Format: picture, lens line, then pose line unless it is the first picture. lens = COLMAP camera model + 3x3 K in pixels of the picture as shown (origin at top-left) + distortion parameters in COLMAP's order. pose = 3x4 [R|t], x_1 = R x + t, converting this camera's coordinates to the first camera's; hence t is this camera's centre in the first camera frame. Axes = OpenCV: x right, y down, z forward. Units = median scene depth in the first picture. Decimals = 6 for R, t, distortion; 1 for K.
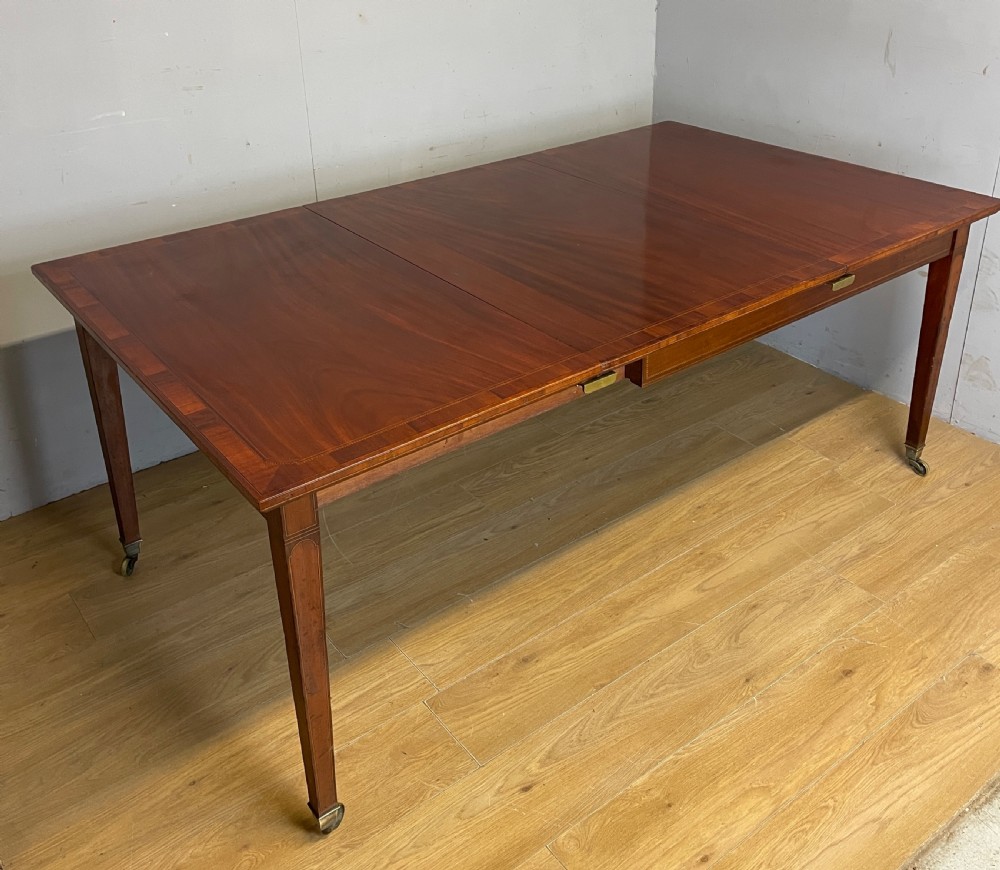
lens RADIAL K [[988.1, 0, 508.9], [0, 988.1, 360.9], [0, 0, 1]] dist [0.046022, 0.000000]
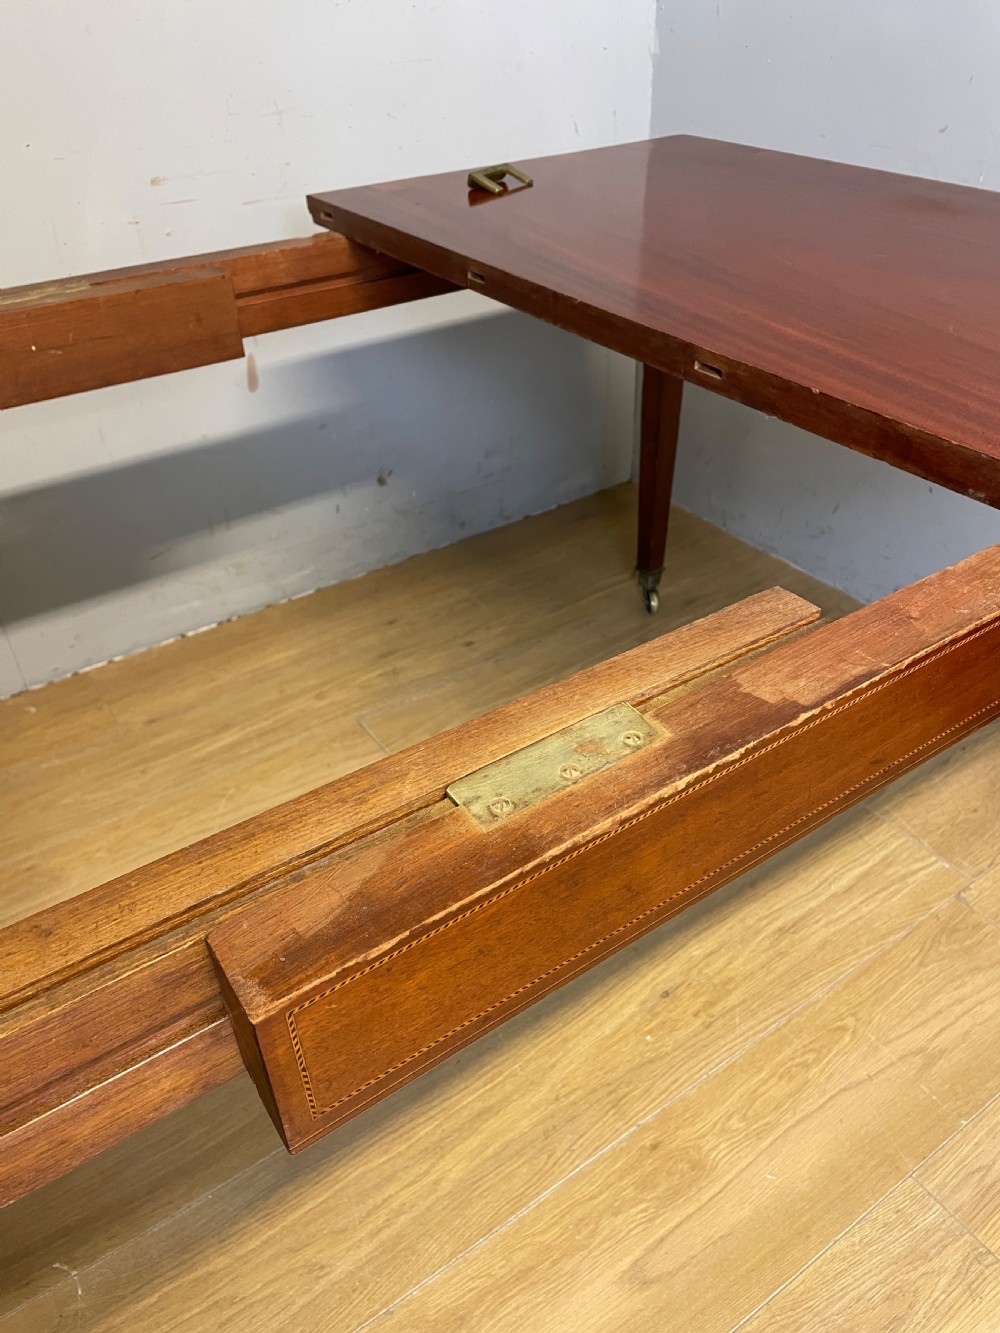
lens RADIAL K [[1018.7, 0, 509.8], [0, 1018.7, 667.4], [0, 0, 1]] dist [0.082884, -0.098902]
pose [[0.998981, 0.021026, -0.039947, 0.156795], [-0.014731, 0.988301, 0.151801, -0.086421], [0.042671, -0.151058, 0.987604, 0.631629]]
